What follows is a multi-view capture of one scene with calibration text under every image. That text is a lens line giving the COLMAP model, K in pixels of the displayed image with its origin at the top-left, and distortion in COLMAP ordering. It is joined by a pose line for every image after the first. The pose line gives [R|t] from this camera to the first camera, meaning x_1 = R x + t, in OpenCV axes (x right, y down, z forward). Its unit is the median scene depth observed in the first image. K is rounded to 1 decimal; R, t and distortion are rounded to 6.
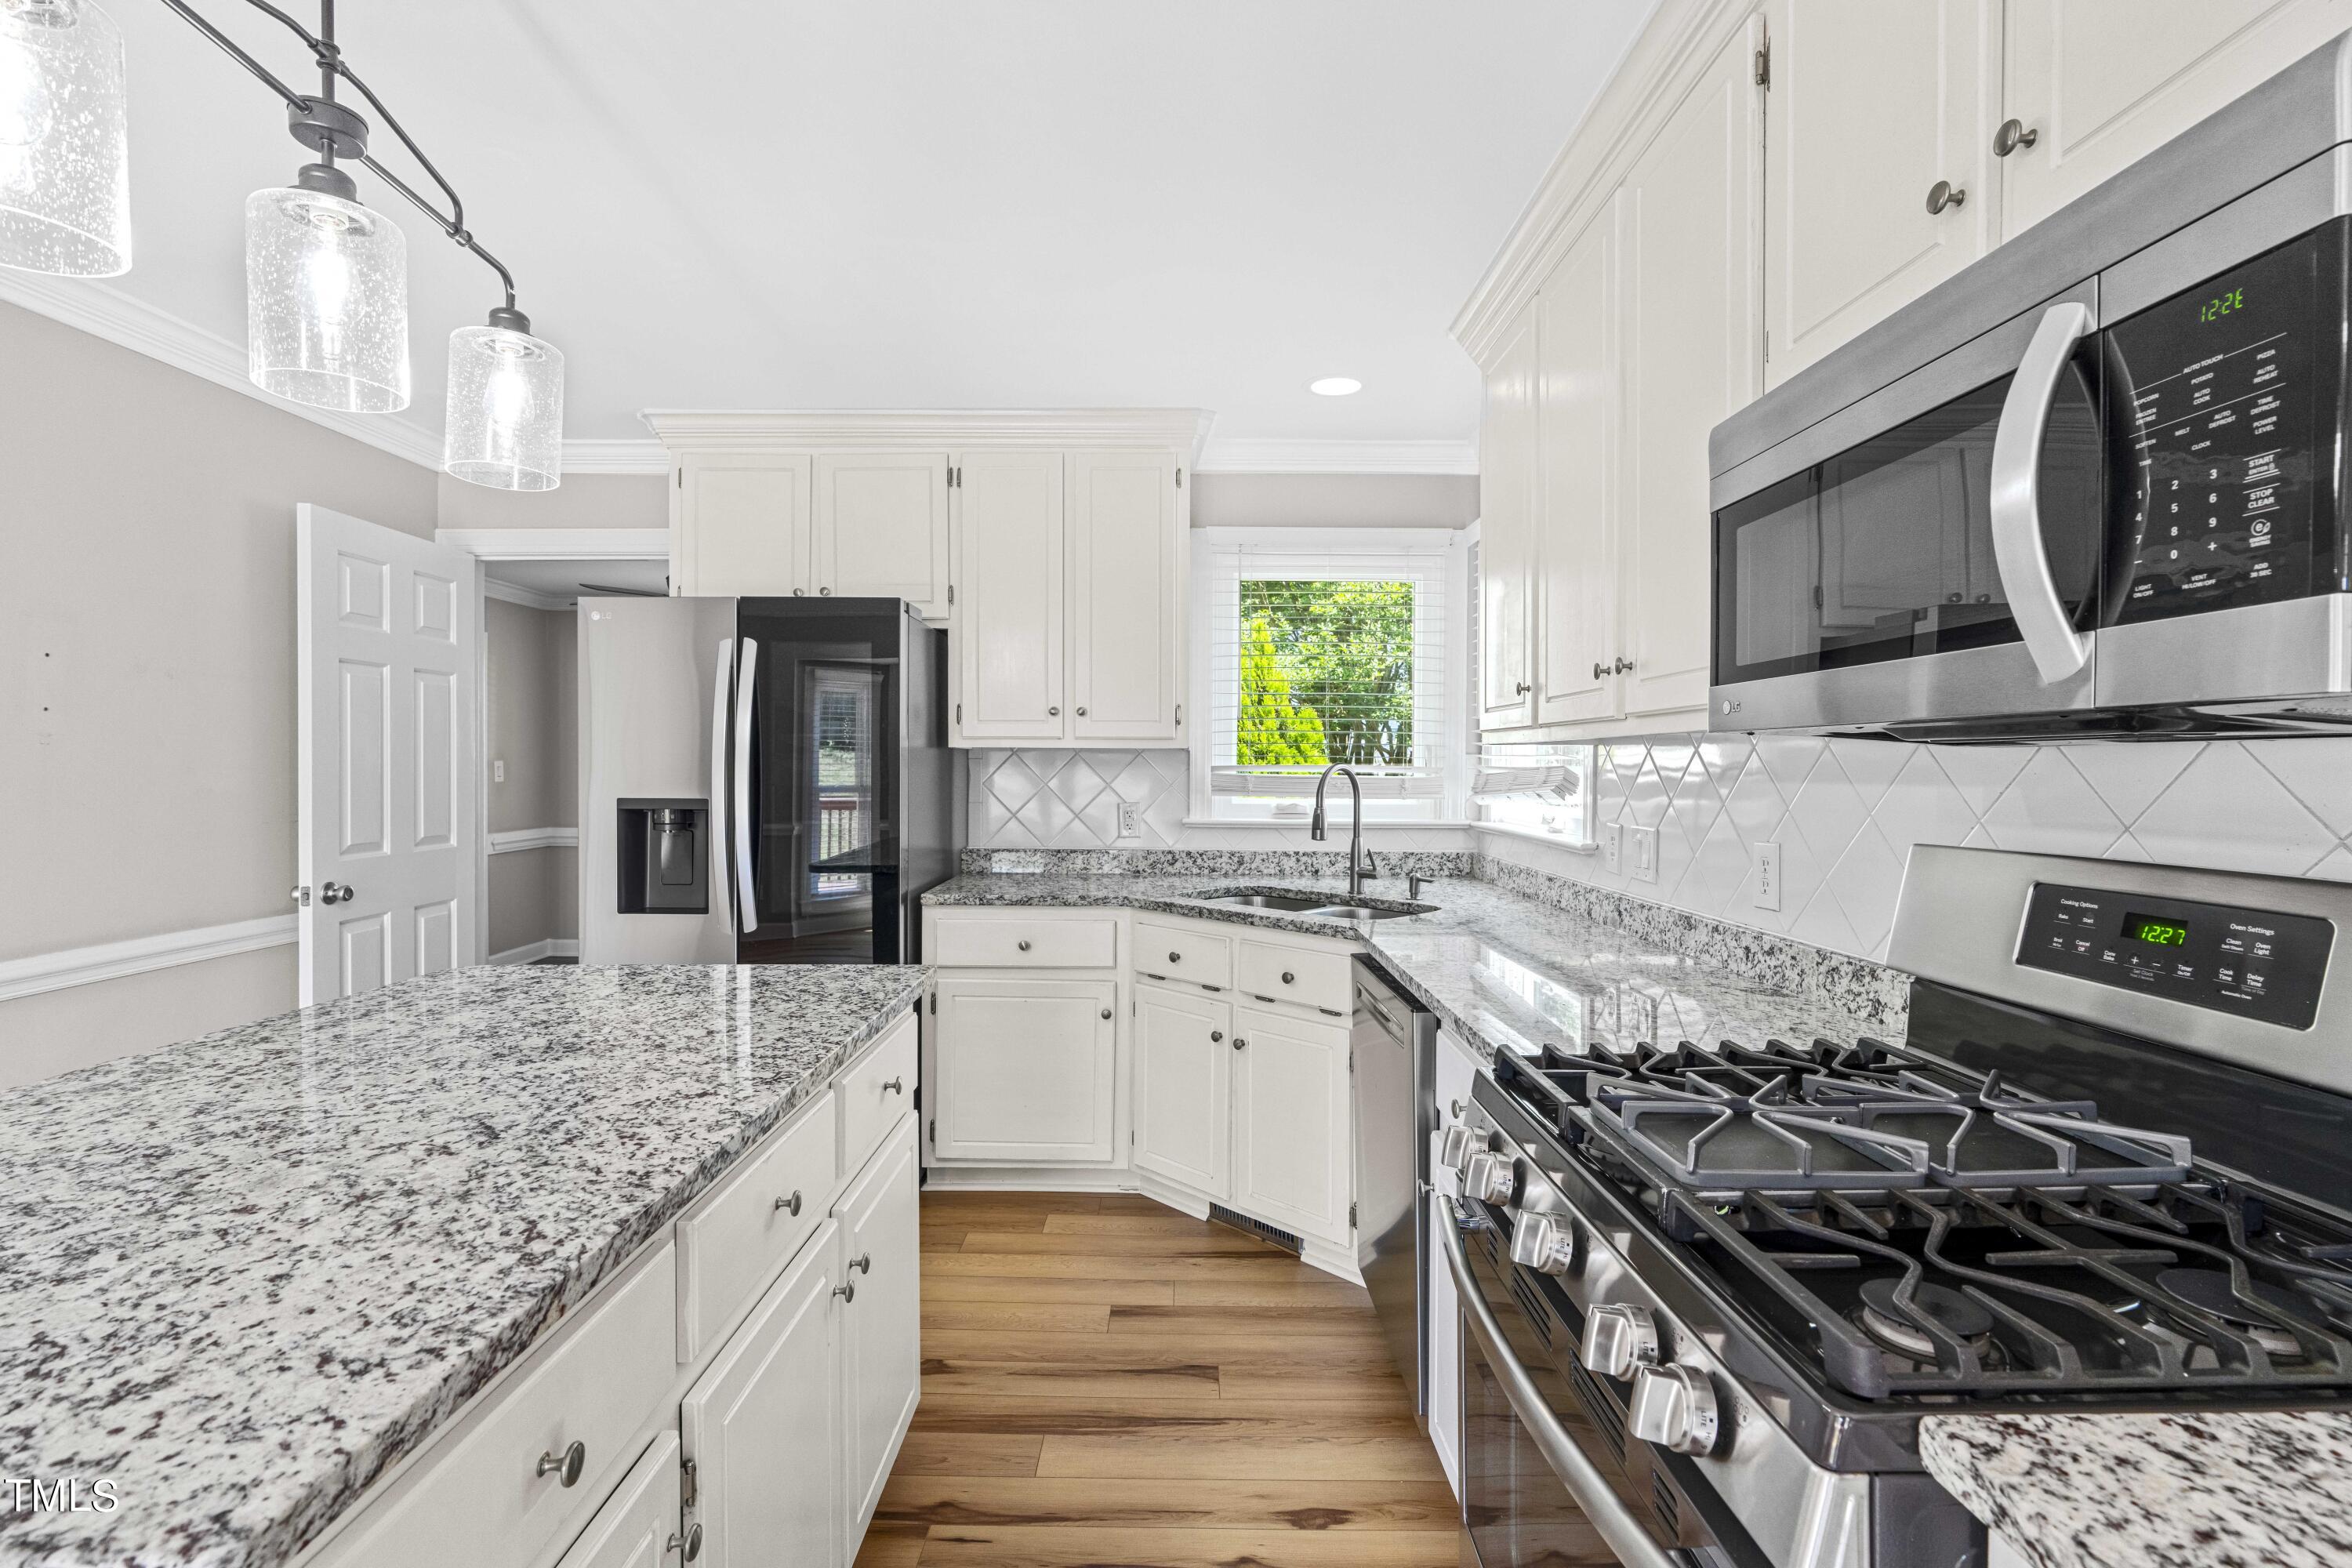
lens RADIAL K [[1057.7, 0, 1188.2], [0, 1057.7, 776.1], [0, 0, 1]] dist [-0.011323, 0.005429]
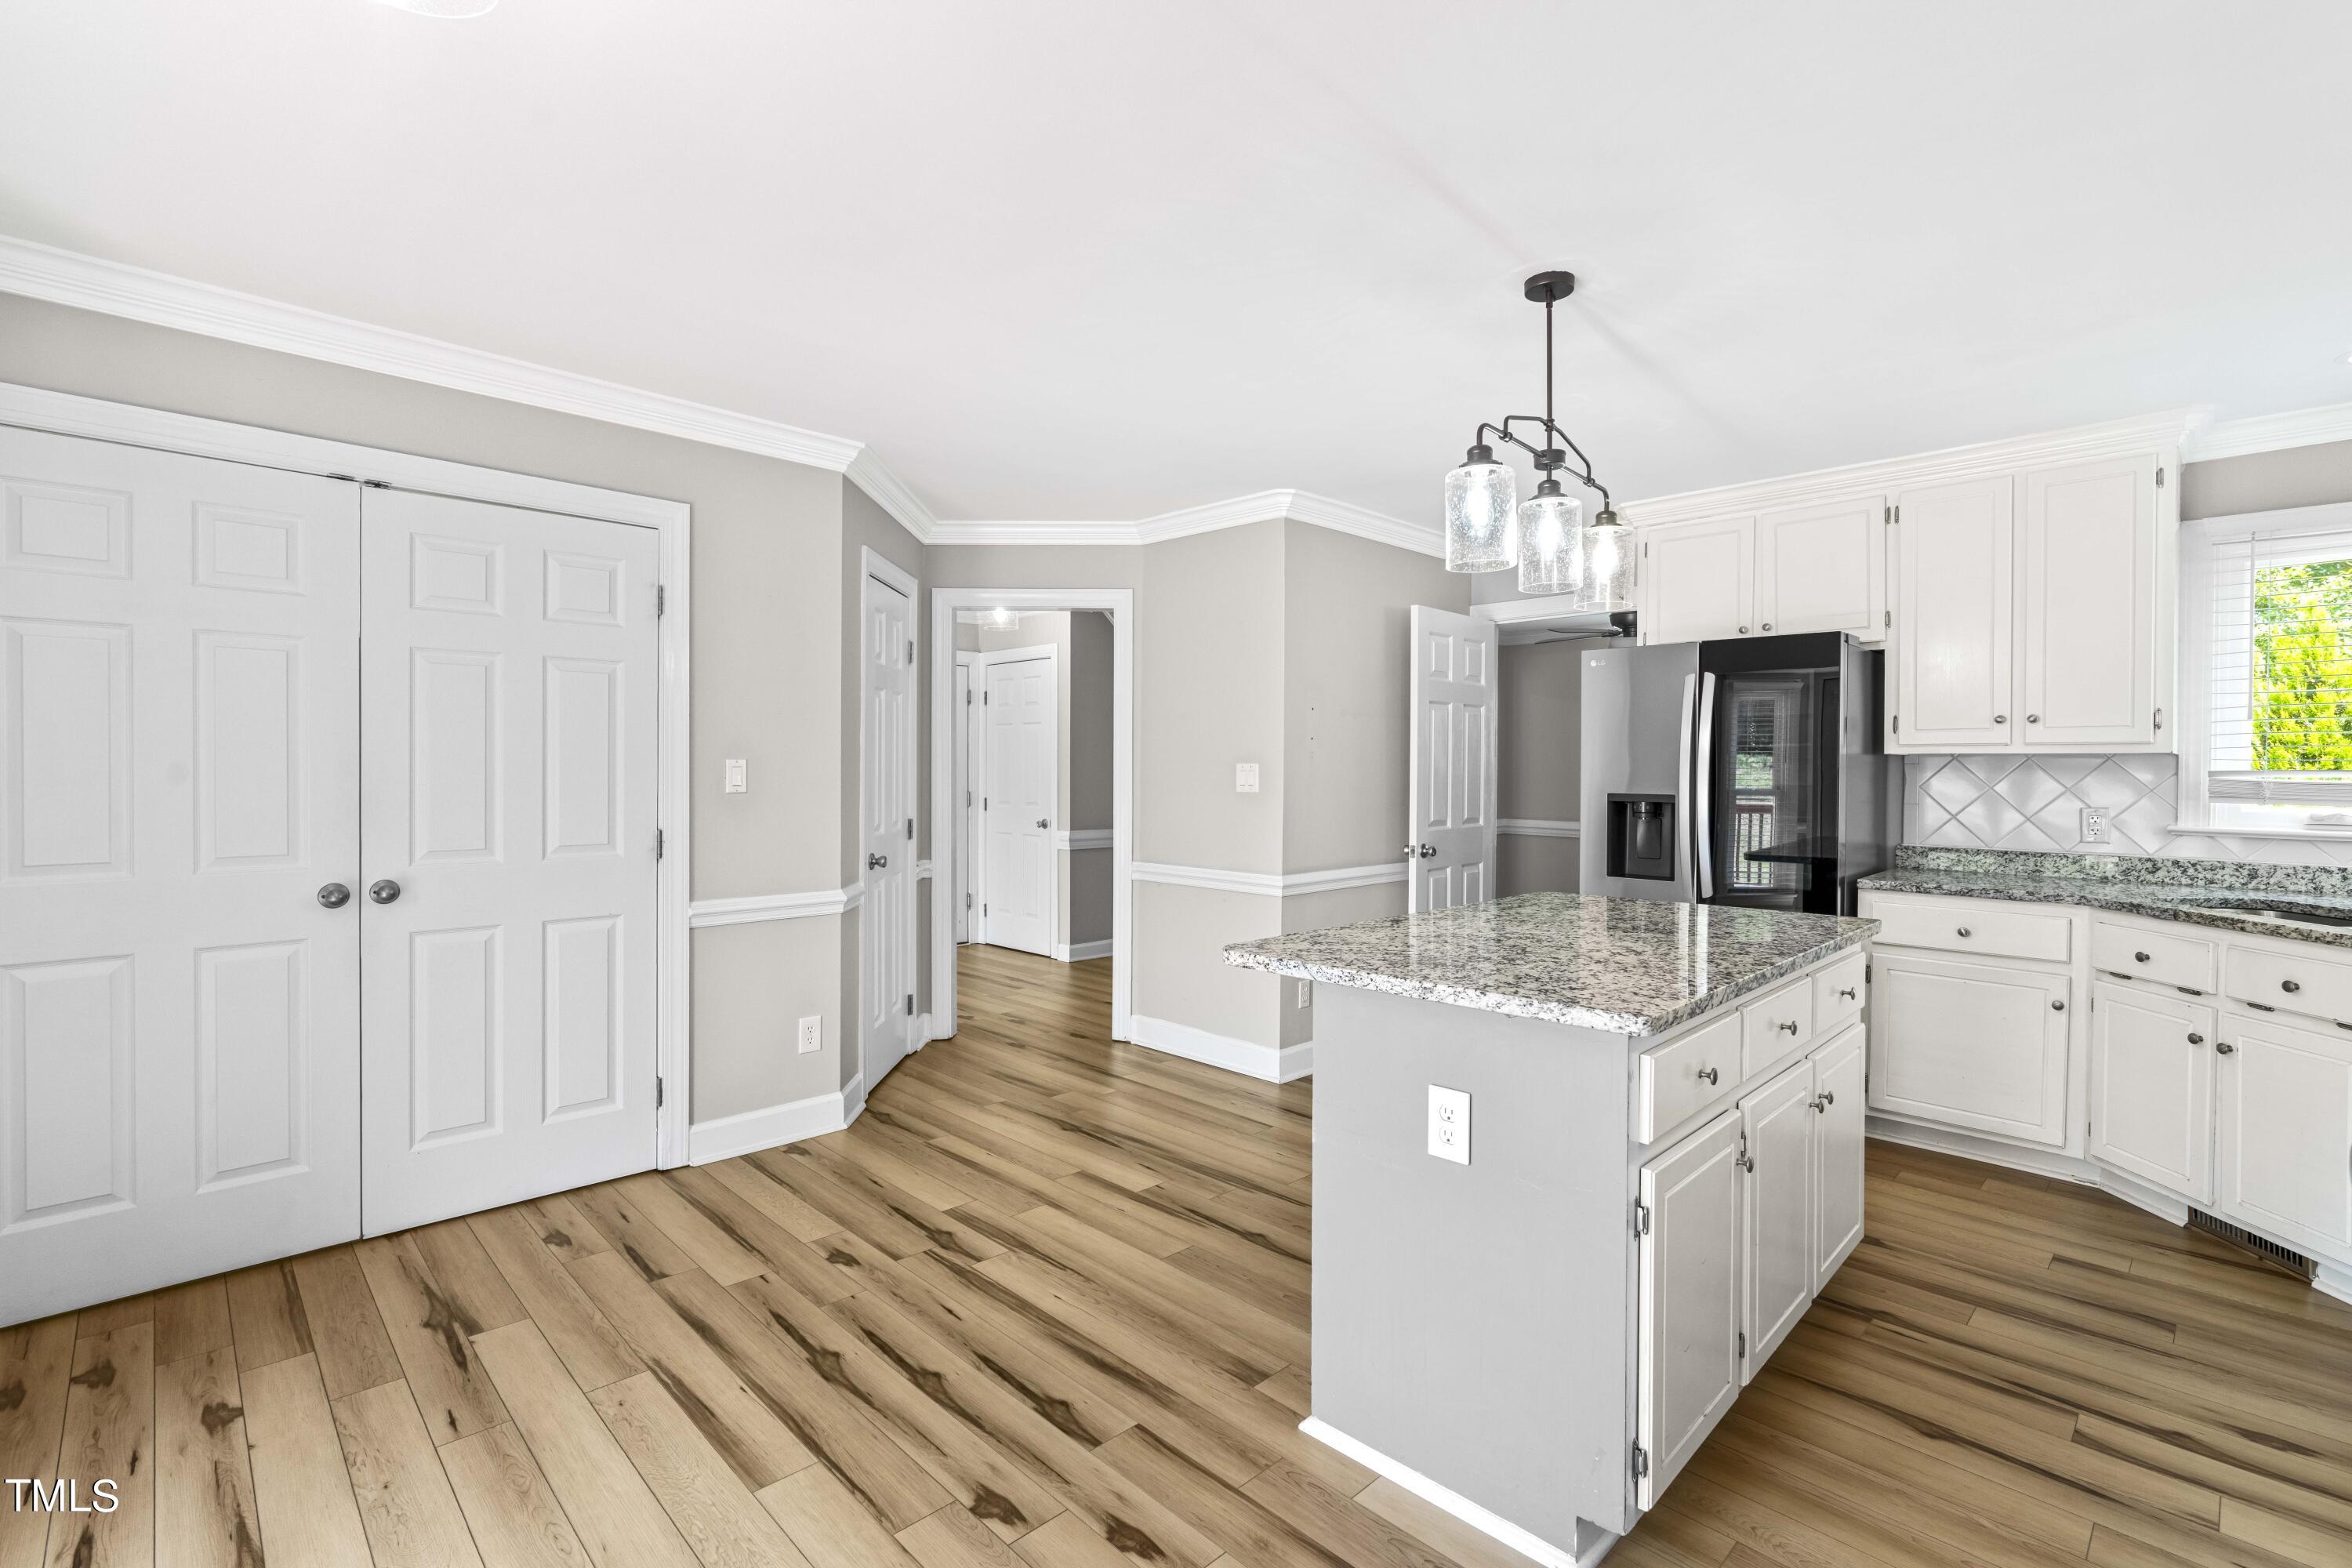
lens RADIAL K [[1057.7, 0, 1188.2], [0, 1057.7, 776.1], [0, 0, 1]] dist [-0.011323, 0.005429]
pose [[0.701176, 0.005526, -0.712966, 0.058683], [-0.008235, 0.999966, -0.000349, 0.003130], [0.712940, 0.006116, 0.701198, -0.343509]]
